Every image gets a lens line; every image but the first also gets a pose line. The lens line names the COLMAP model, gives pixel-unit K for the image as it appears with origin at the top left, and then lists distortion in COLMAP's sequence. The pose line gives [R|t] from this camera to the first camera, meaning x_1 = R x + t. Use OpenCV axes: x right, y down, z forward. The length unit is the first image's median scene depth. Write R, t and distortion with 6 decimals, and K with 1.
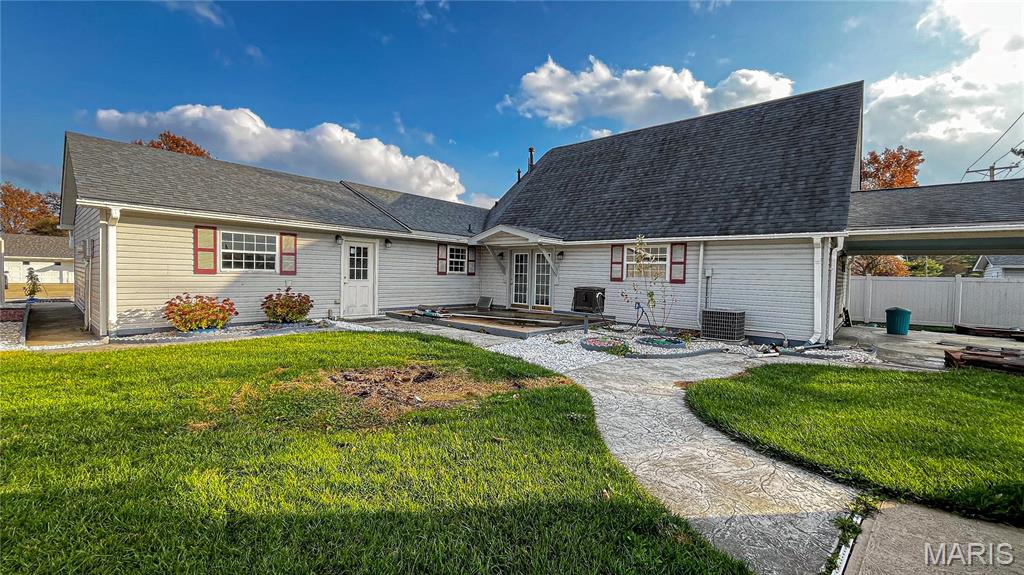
lens RADIAL K [[421.9, 0, 513.7], [0, 421.9, 285.4], [0, 0, 1]] dist [-0.002979, 0.000298]
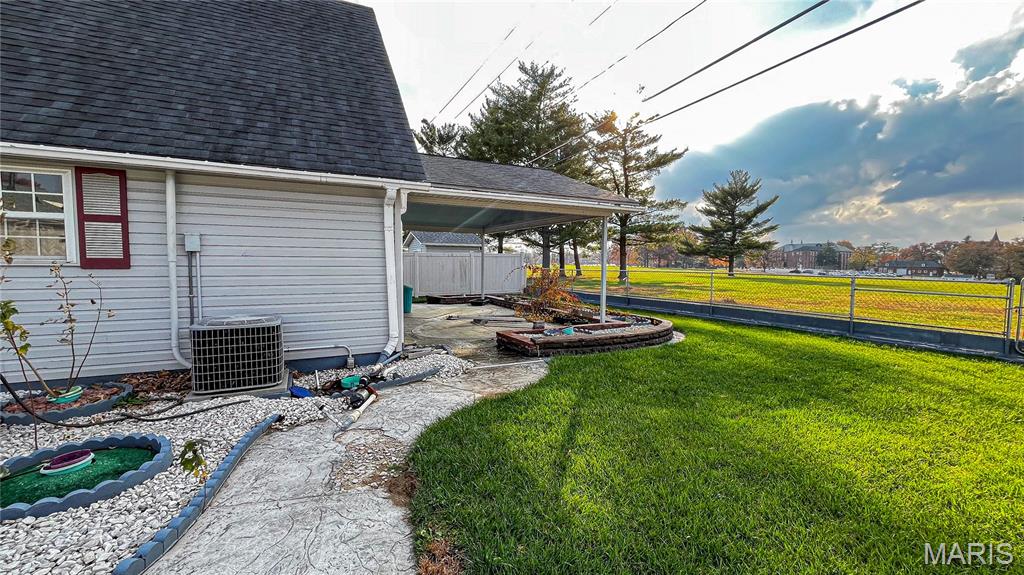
lens RADIAL K [[421.9, 0, 515.6], [0, 421.9, 289.0], [0, 0, 1]] dist [-0.002979, 0.000298]
pose [[0.390674, -0.086122, 0.916492, 0.172483], [0.024245, 0.996231, 0.083281, -0.009831], [-0.920210, -0.010316, 0.391290, 0.489451]]
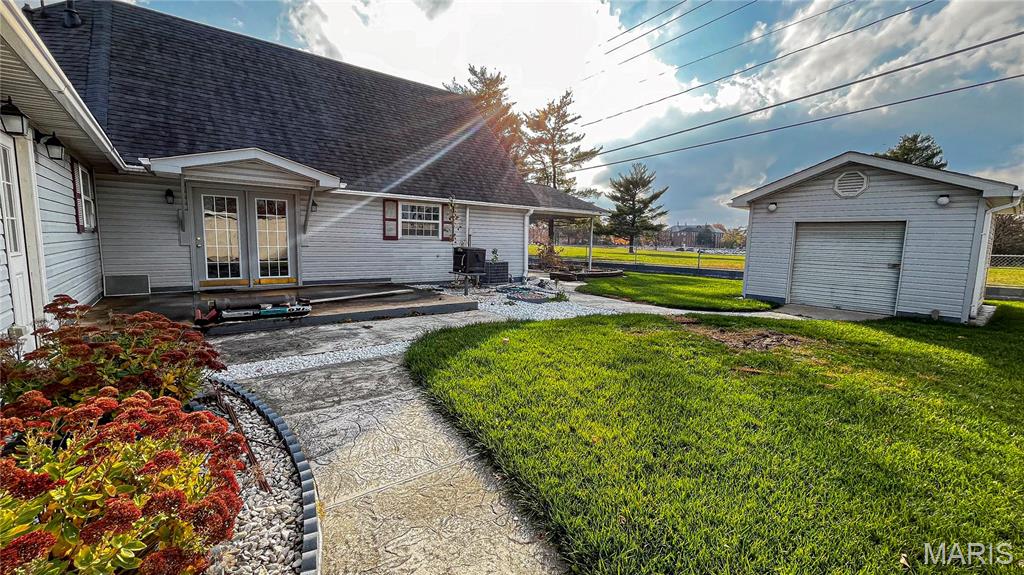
lens RADIAL K [[421.9, 0, 511.4], [0, 421.9, 290.0], [0, 0, 1]] dist [-0.002979, 0.000298]
pose [[0.195140, -0.142467, 0.970373, -0.686773], [0.004097, 0.989503, 0.144452, -0.037726], [-0.980767, -0.024212, 0.193676, 0.630135]]
